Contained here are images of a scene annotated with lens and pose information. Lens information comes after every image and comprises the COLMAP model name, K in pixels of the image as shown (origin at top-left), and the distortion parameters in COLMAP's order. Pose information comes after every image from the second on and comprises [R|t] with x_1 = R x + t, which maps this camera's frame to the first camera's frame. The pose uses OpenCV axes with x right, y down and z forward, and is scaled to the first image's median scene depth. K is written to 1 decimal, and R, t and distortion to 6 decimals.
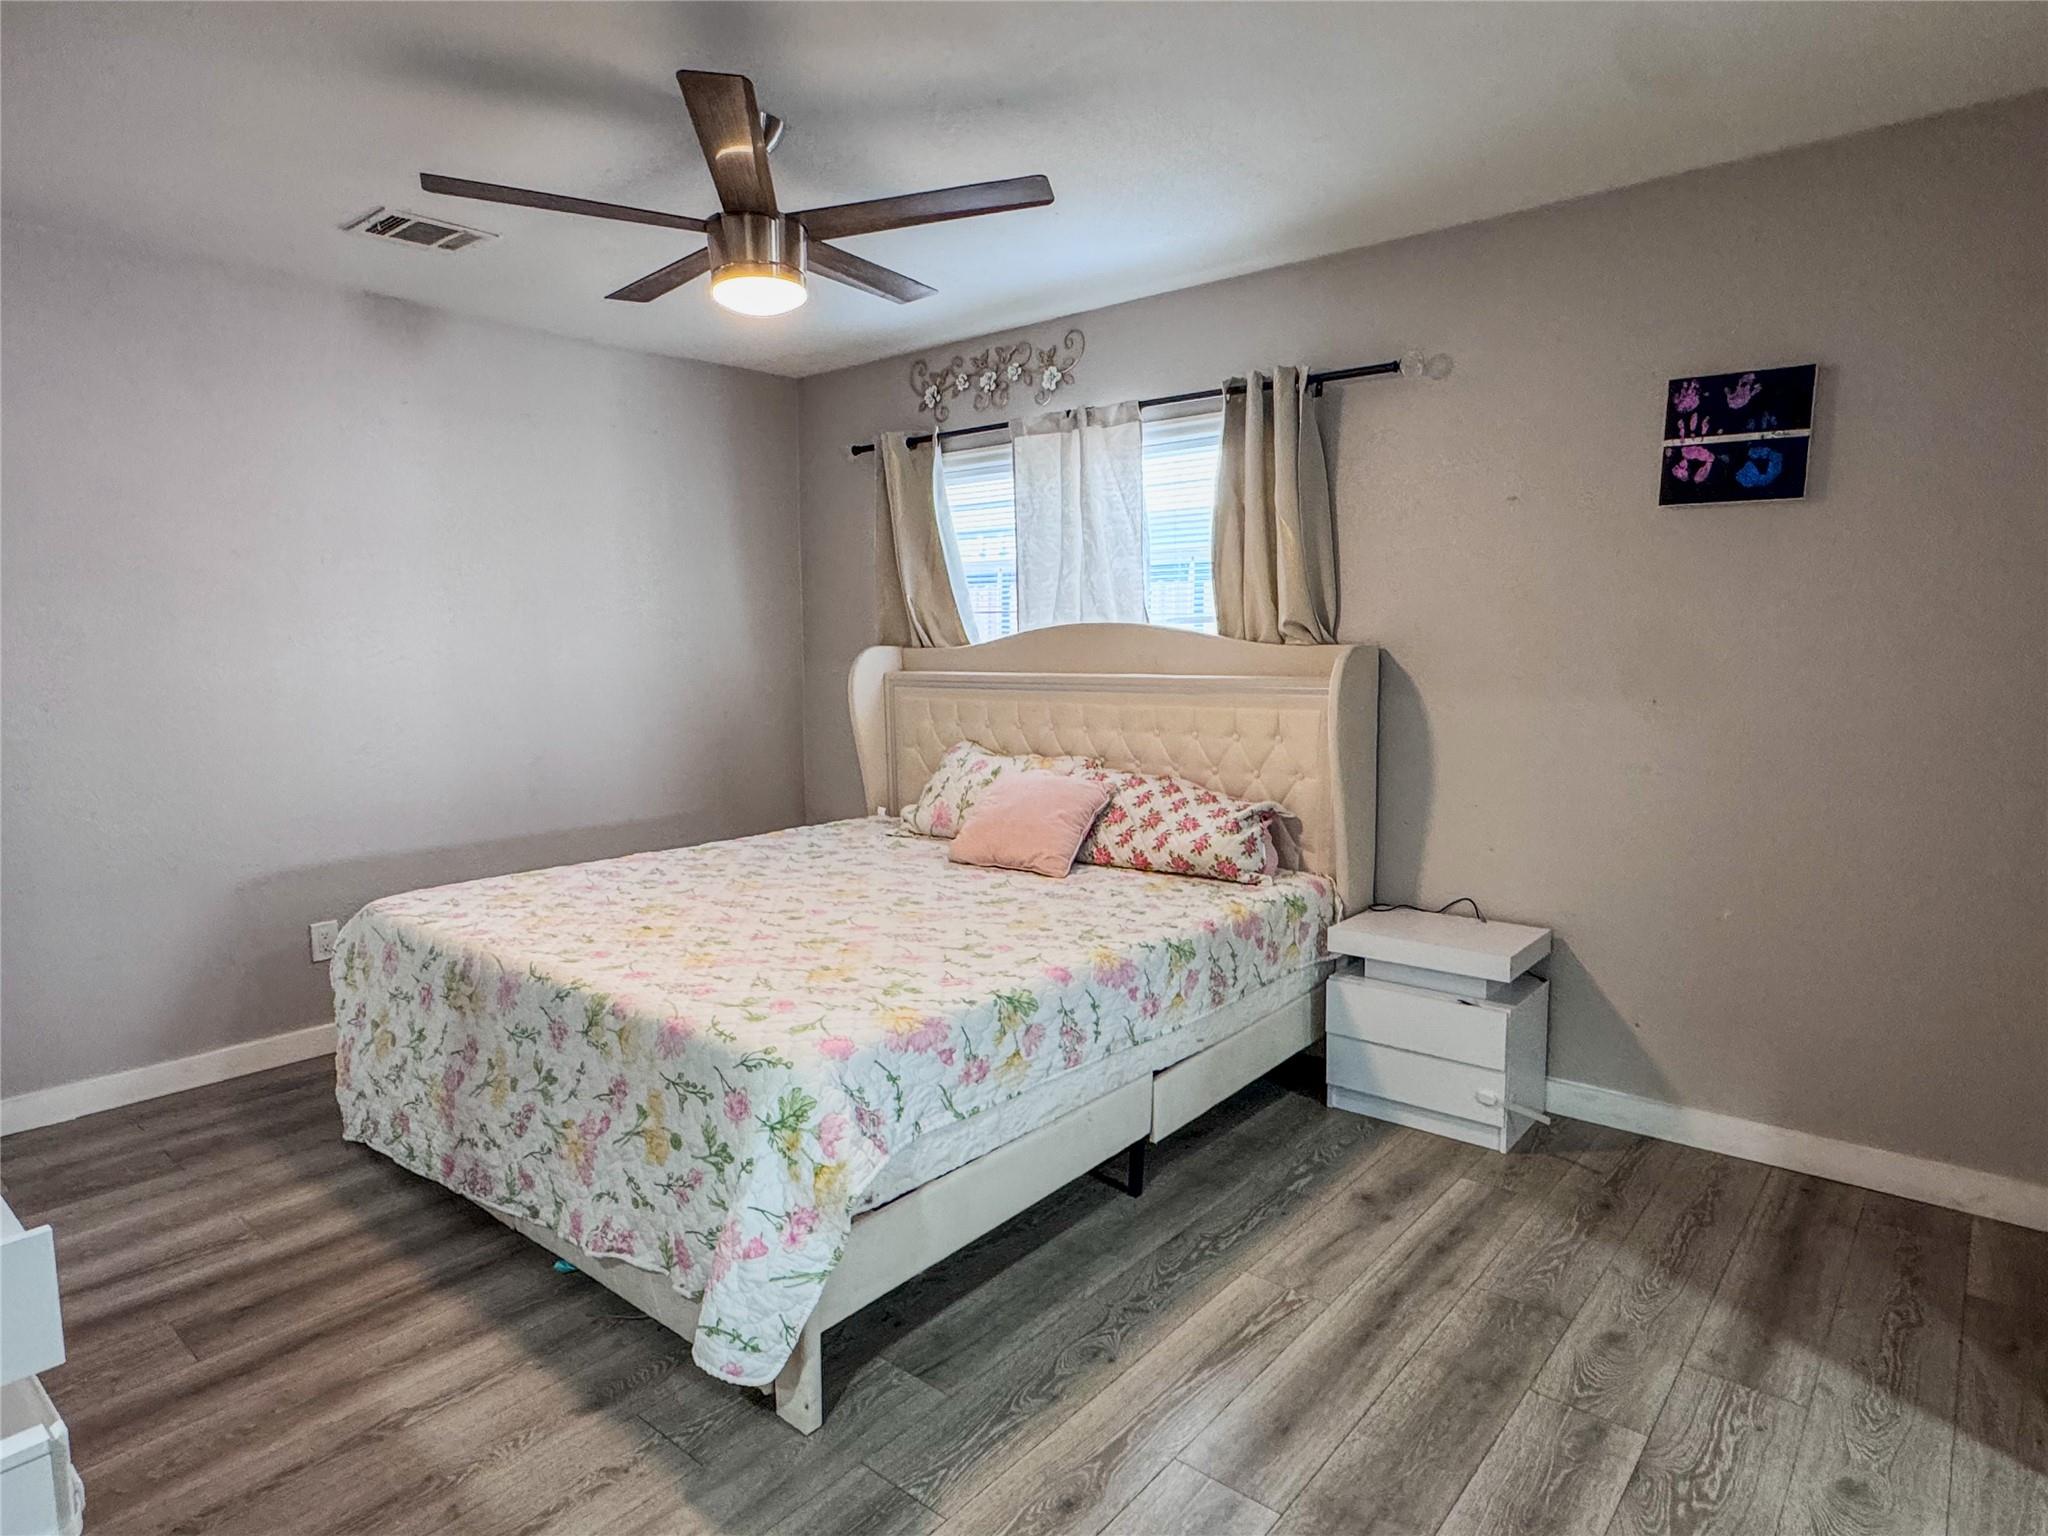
lens RADIAL K [[1166.2, 0, 1022.9], [0, 1166.2, 765.7], [0, 0, 1]] dist [0.004031, 0.001336]
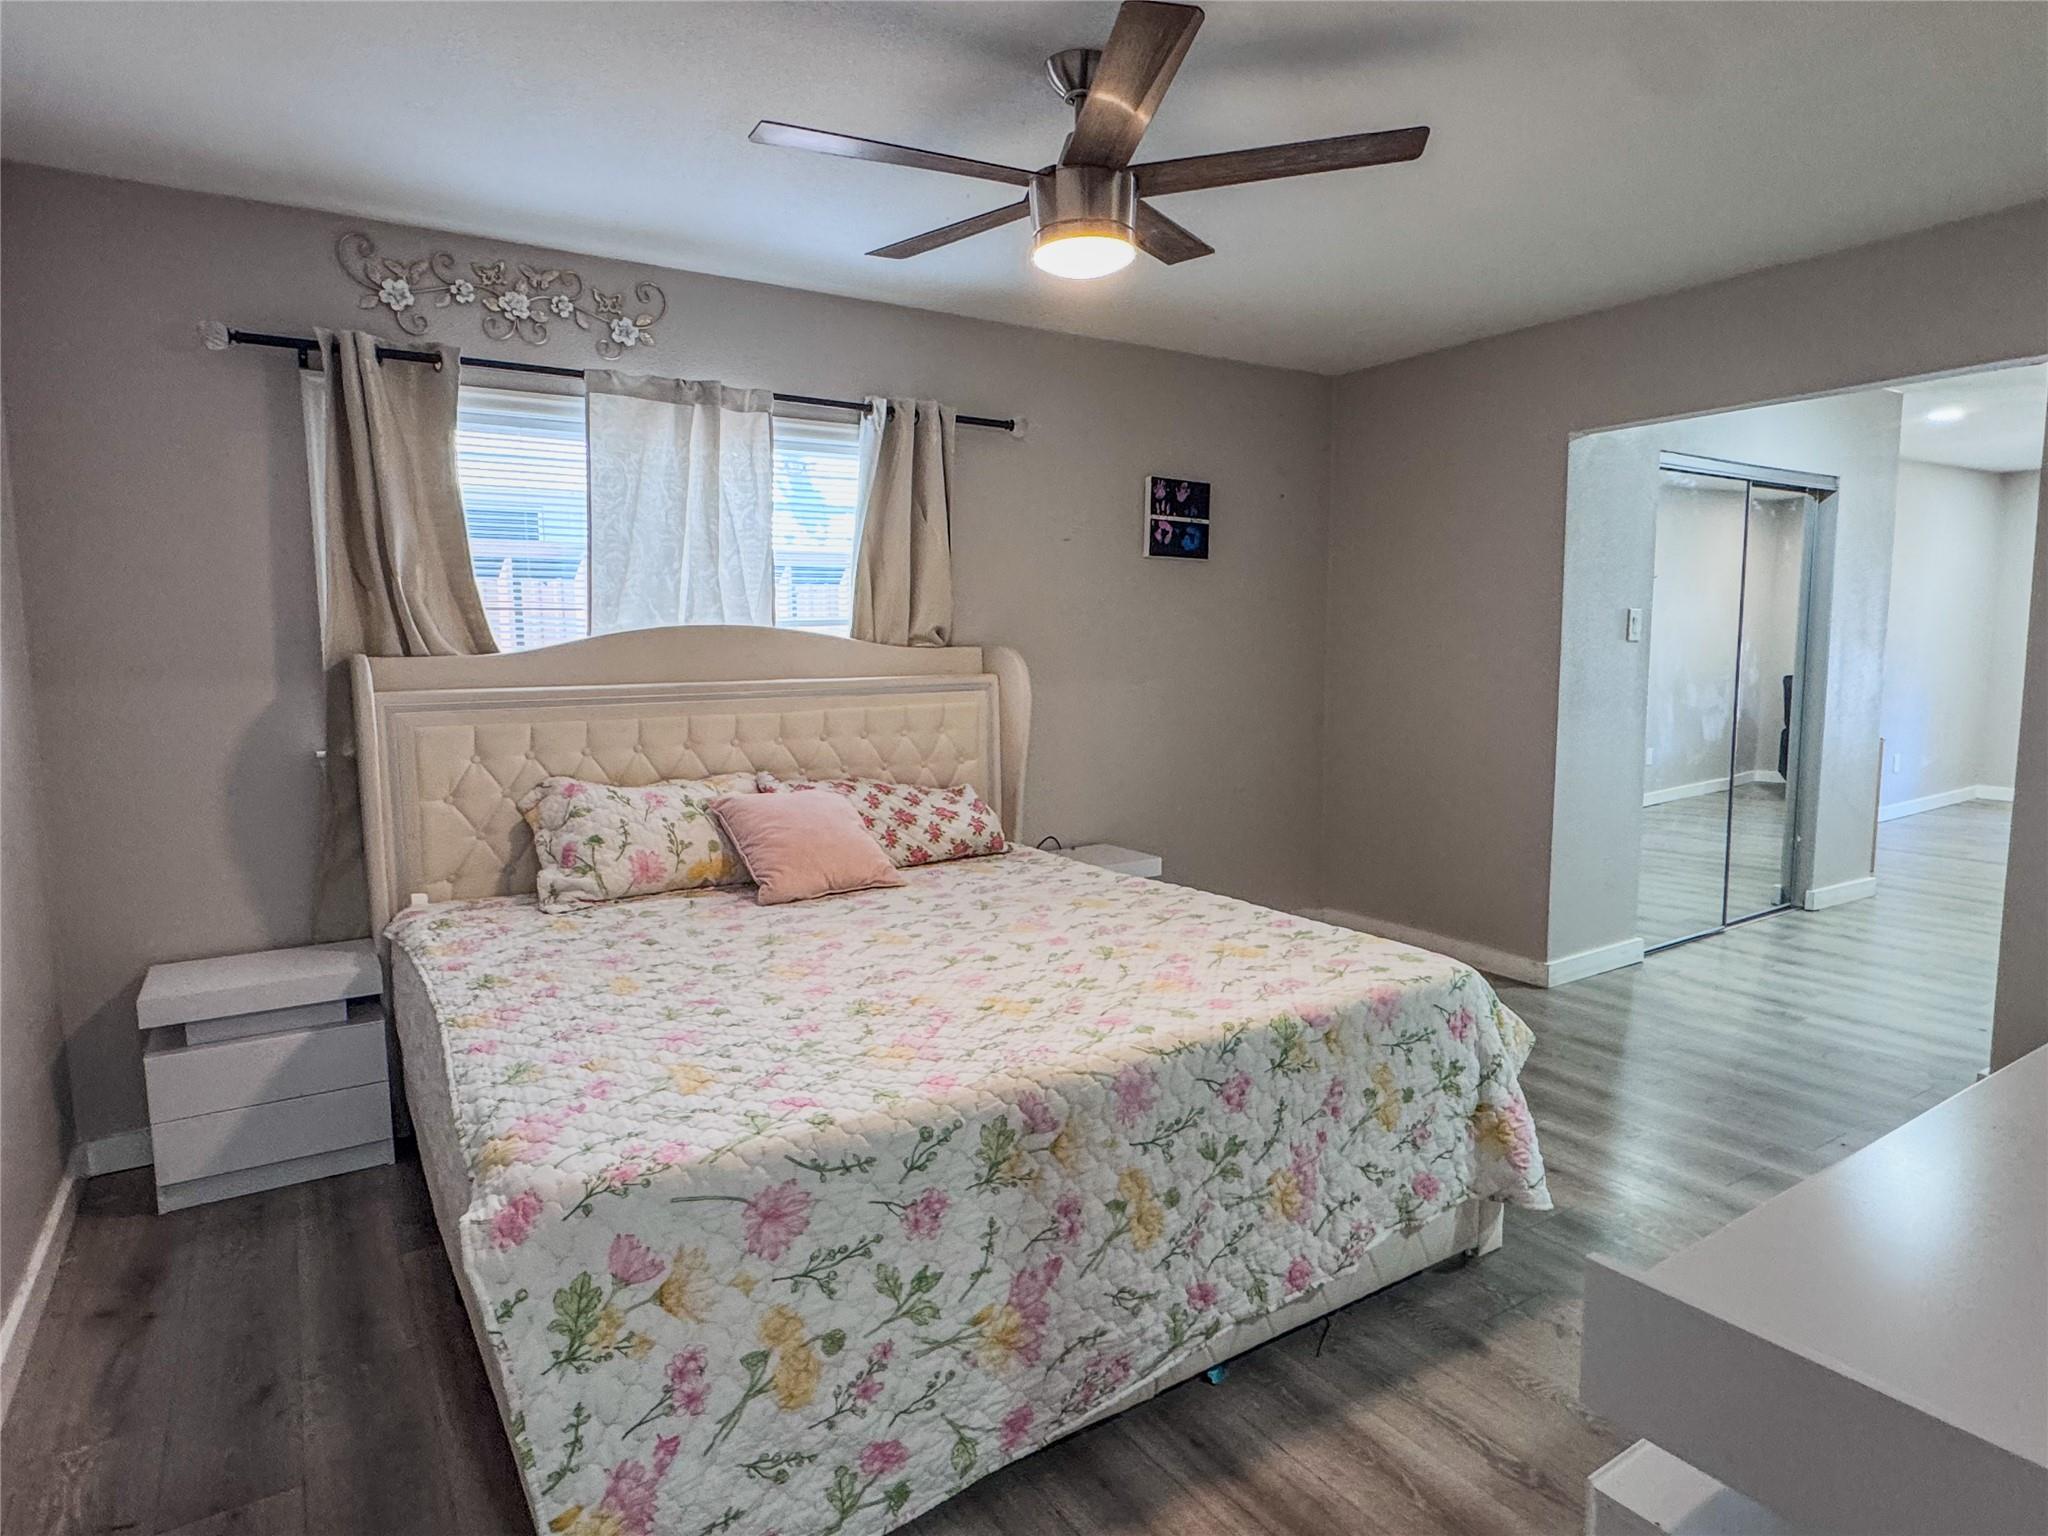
lens RADIAL K [[1166.2, 0, 1023.8], [0, 1166.2, 766.4], [0, 0, 1]] dist [0.004031, 0.001336]
pose [[0.289168, -0.098118, 0.952237, -1.016468], [0.112531, 0.991321, 0.067972, -0.067991], [-0.950641, 0.087501, 0.297700, 0.718318]]
